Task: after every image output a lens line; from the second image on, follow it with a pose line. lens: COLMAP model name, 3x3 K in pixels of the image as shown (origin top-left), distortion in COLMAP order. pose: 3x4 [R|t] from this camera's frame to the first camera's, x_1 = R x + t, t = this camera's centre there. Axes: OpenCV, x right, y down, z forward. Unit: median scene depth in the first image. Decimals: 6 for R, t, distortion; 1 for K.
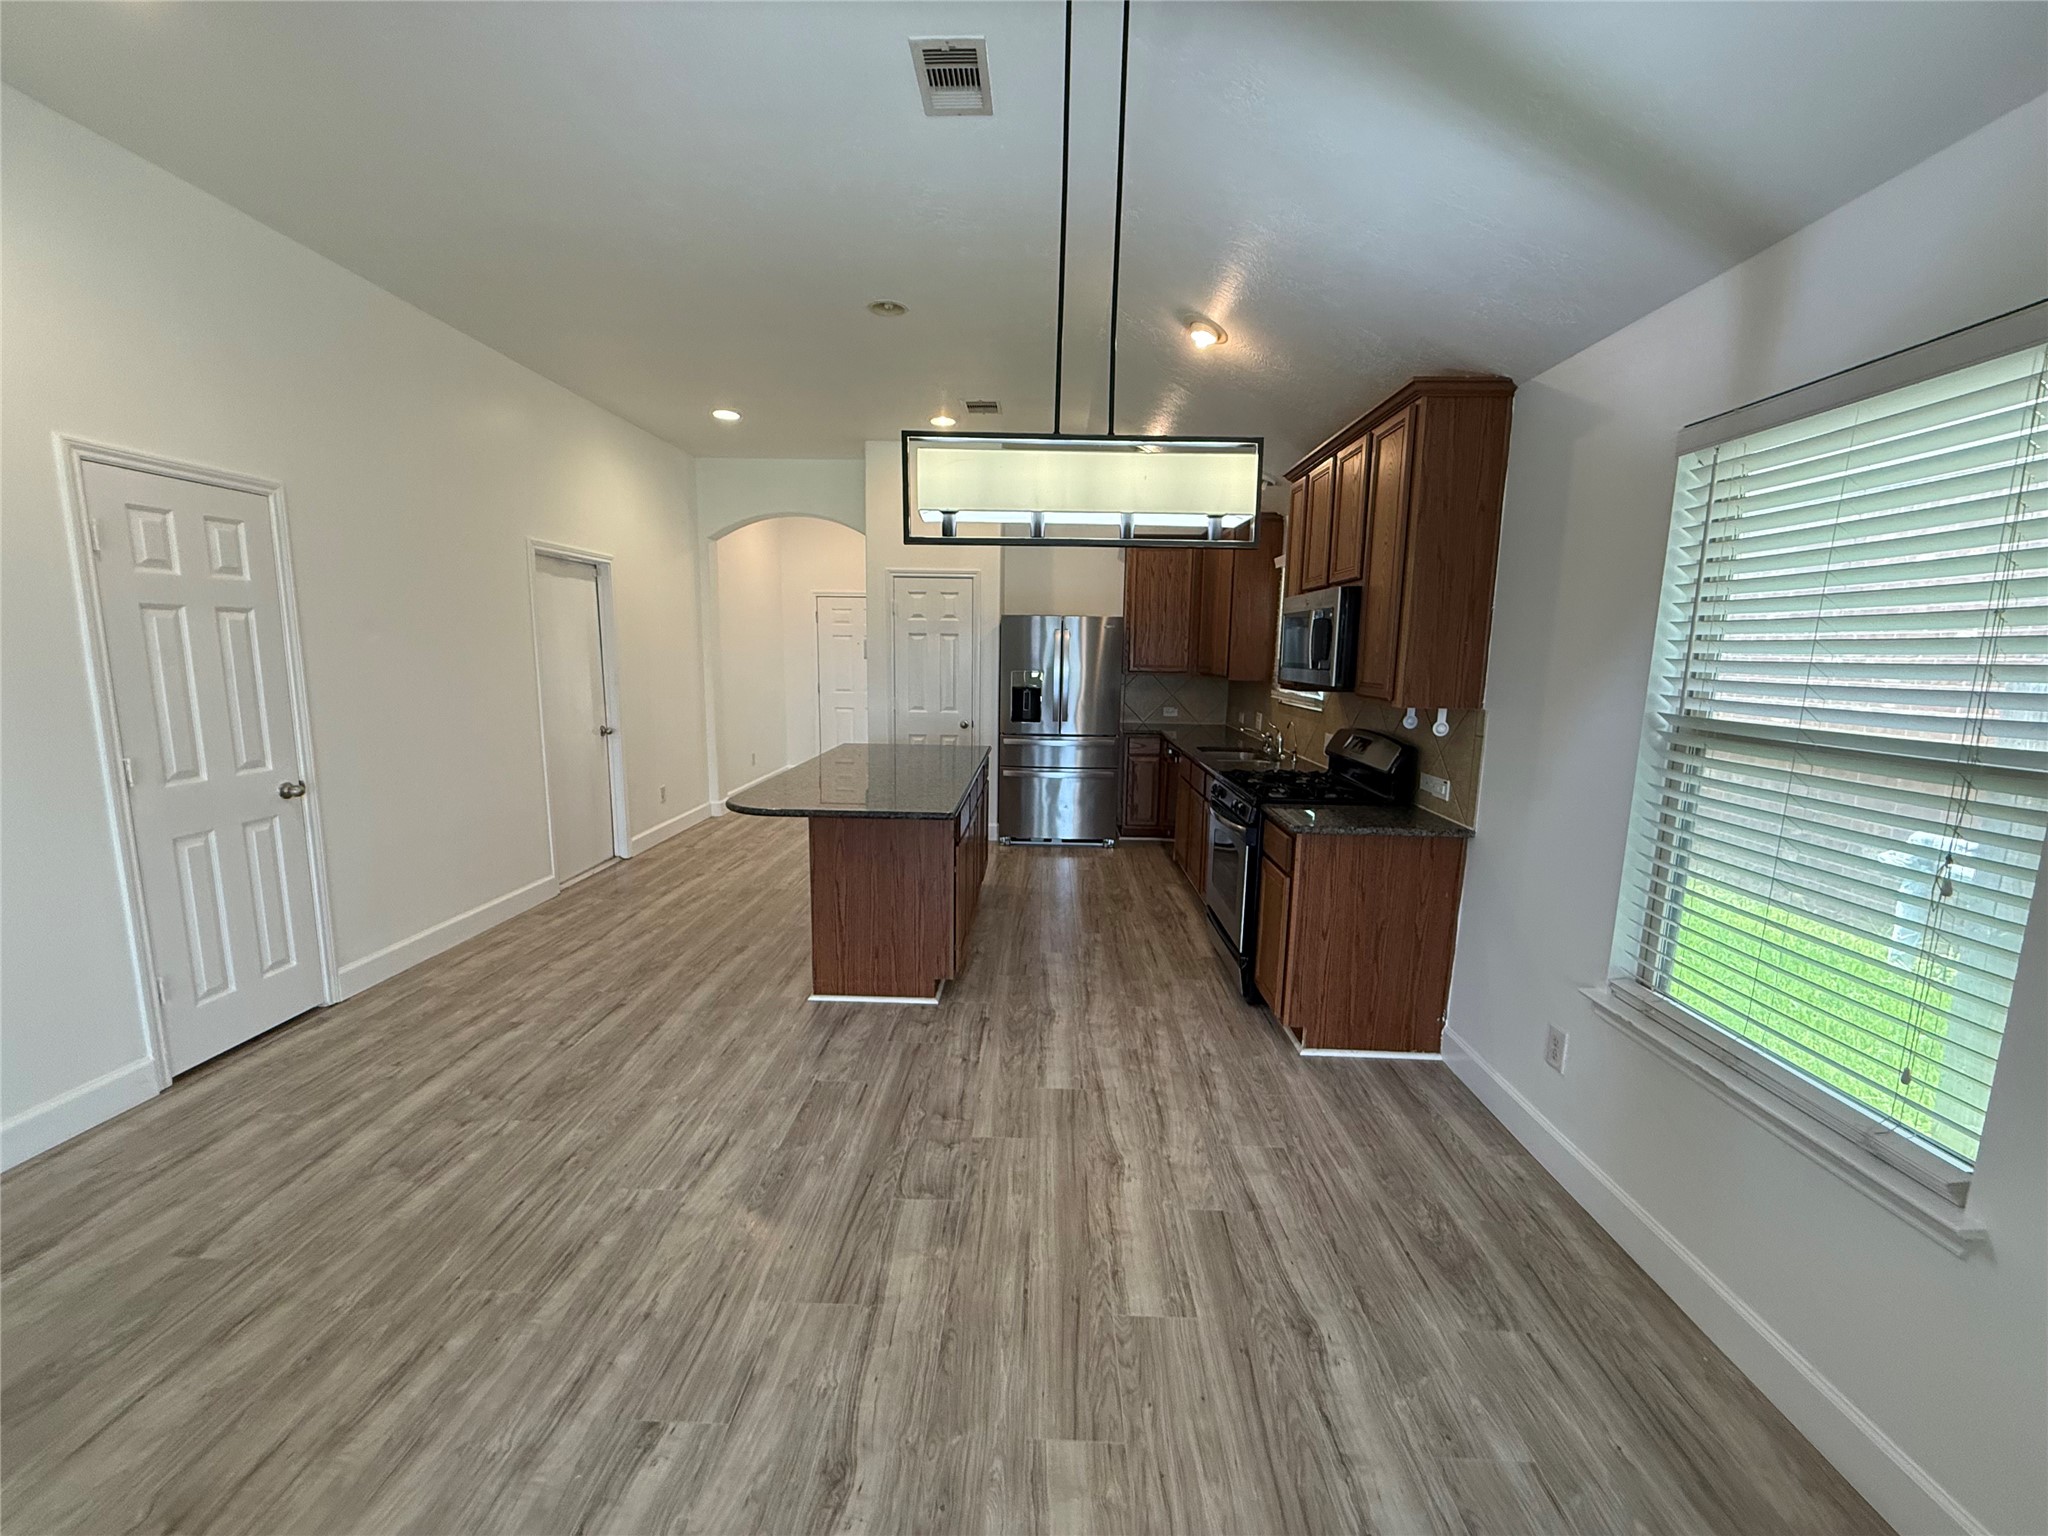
lens RADIAL K [[817.9, 0, 1018.9], [0, 817.9, 770.3], [0, 0, 1]] dist [0.000469, -0.000249]
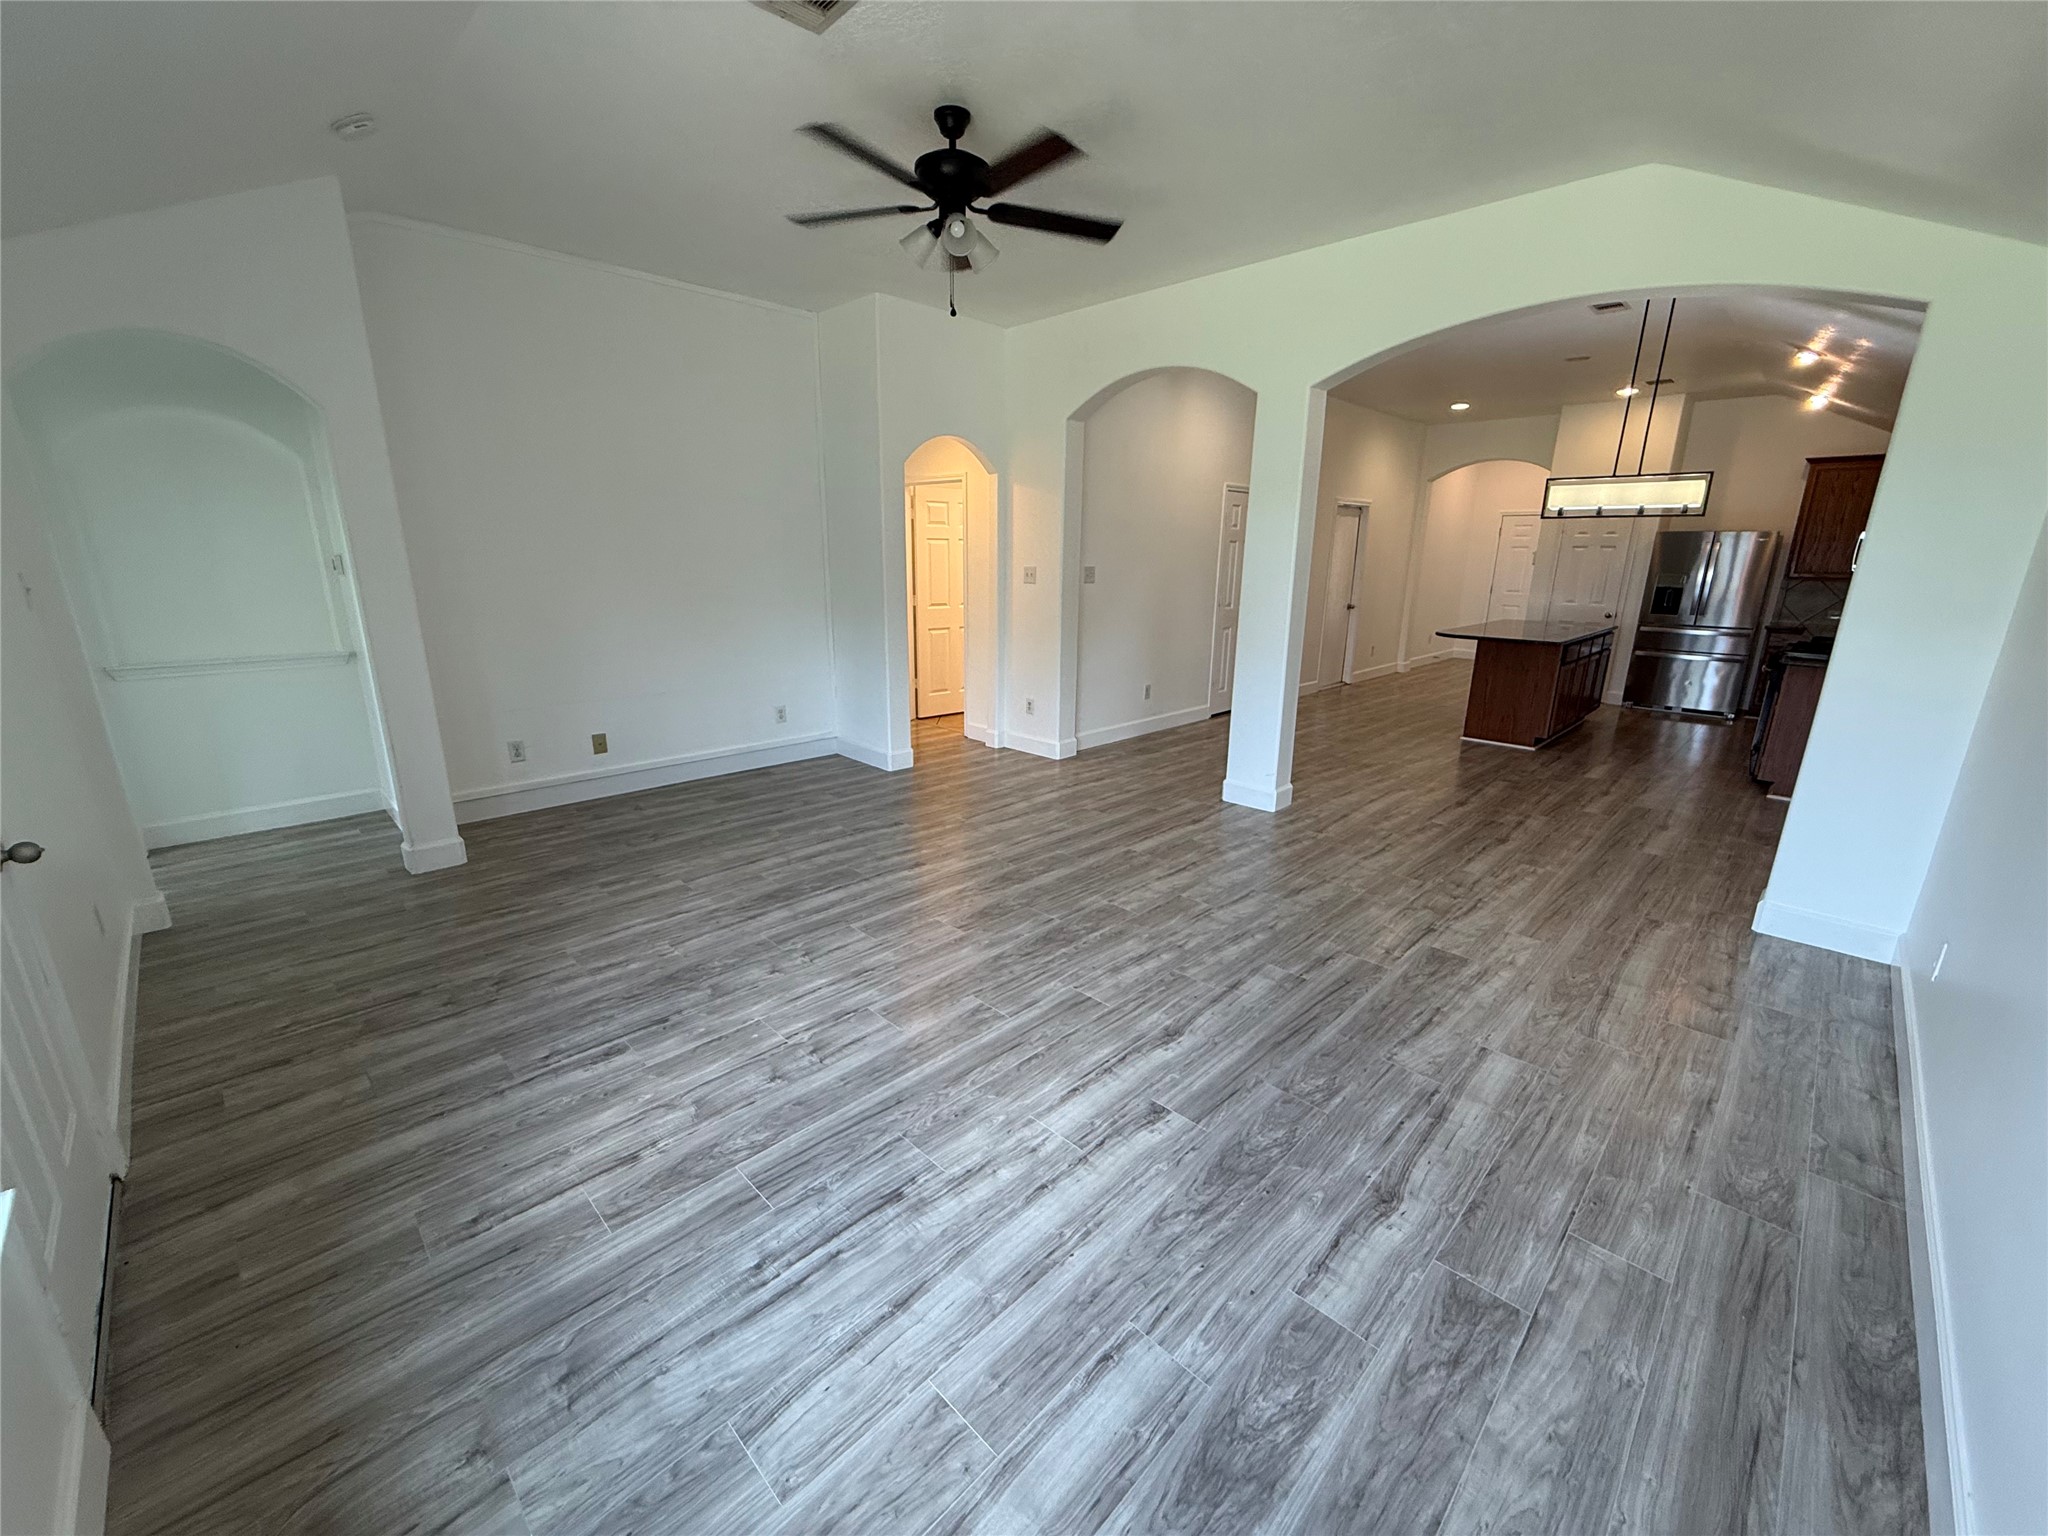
lens RADIAL K [[803.4, 0, 1016.4], [0, 803.4, 787.6], [0, 0, 1]] dist [0.000169, 0.000188]
pose [[0.728182, 0.187614, -0.659205, 0.322971], [-0.101305, 0.980703, 0.167210, 0.213748], [0.677855, -0.054979, 0.733137, -1.403638]]
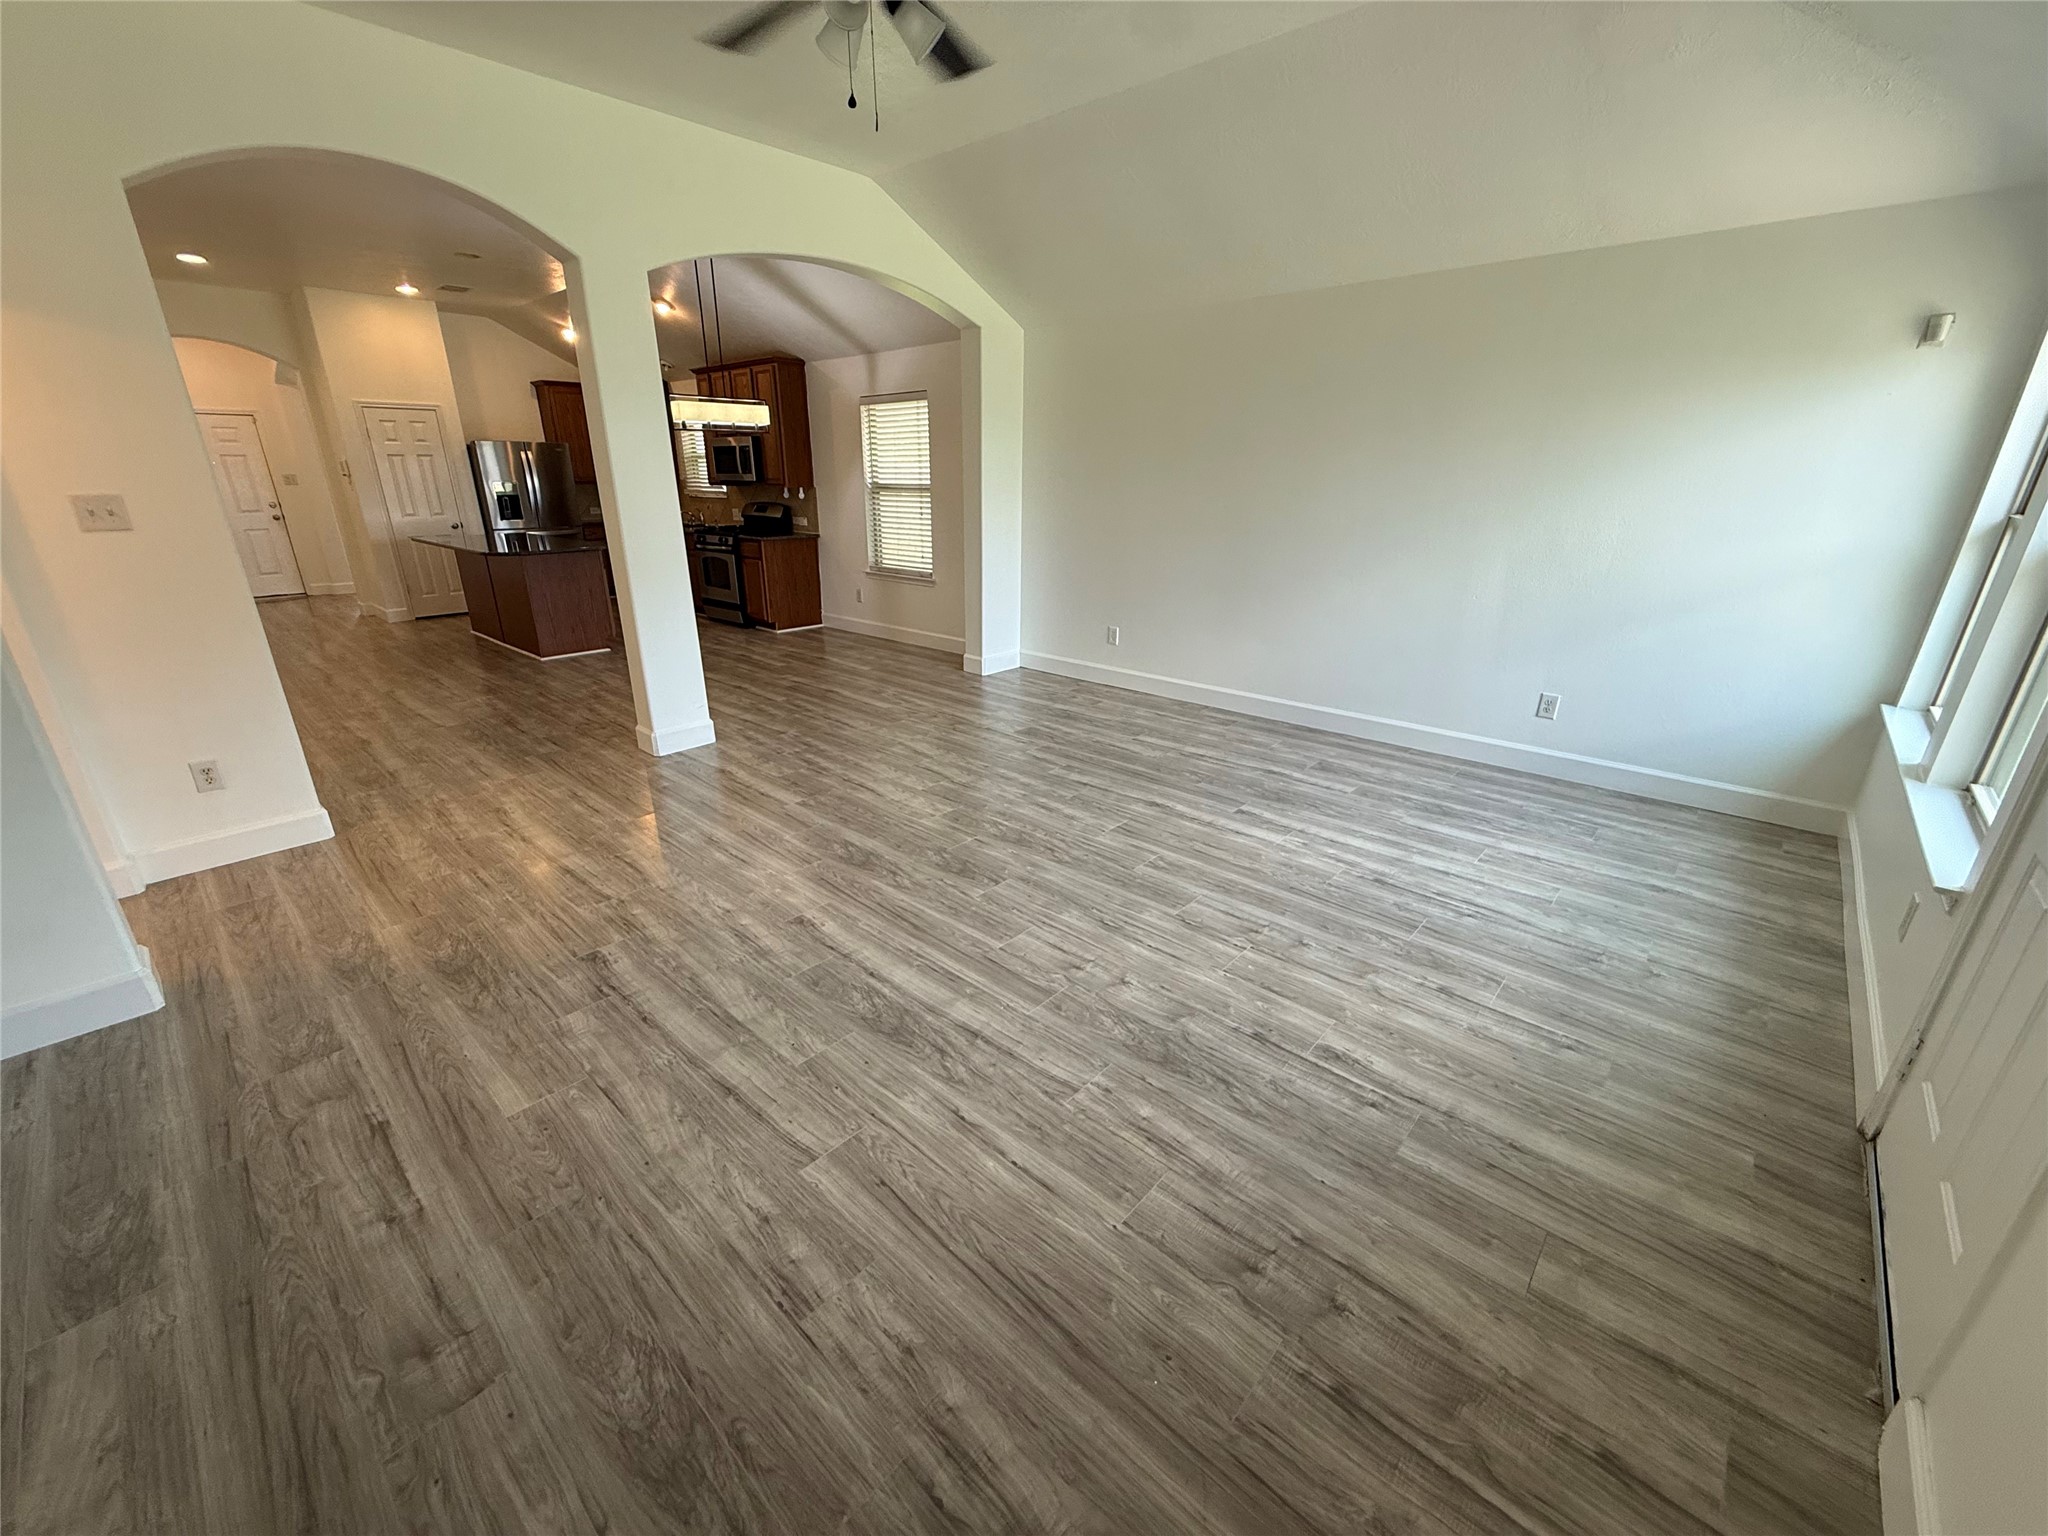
lens RADIAL K [[823.8, 0, 1022.3], [0, 823.8, 766.2], [0, 0, 1]] dist [0.000044, -0.000122]
pose [[0.650317, -0.271004, 0.709679, -1.143134], [0.120794, 0.959206, 0.255601, 0.193178], [-0.749998, -0.080497, 0.656524, -1.346916]]
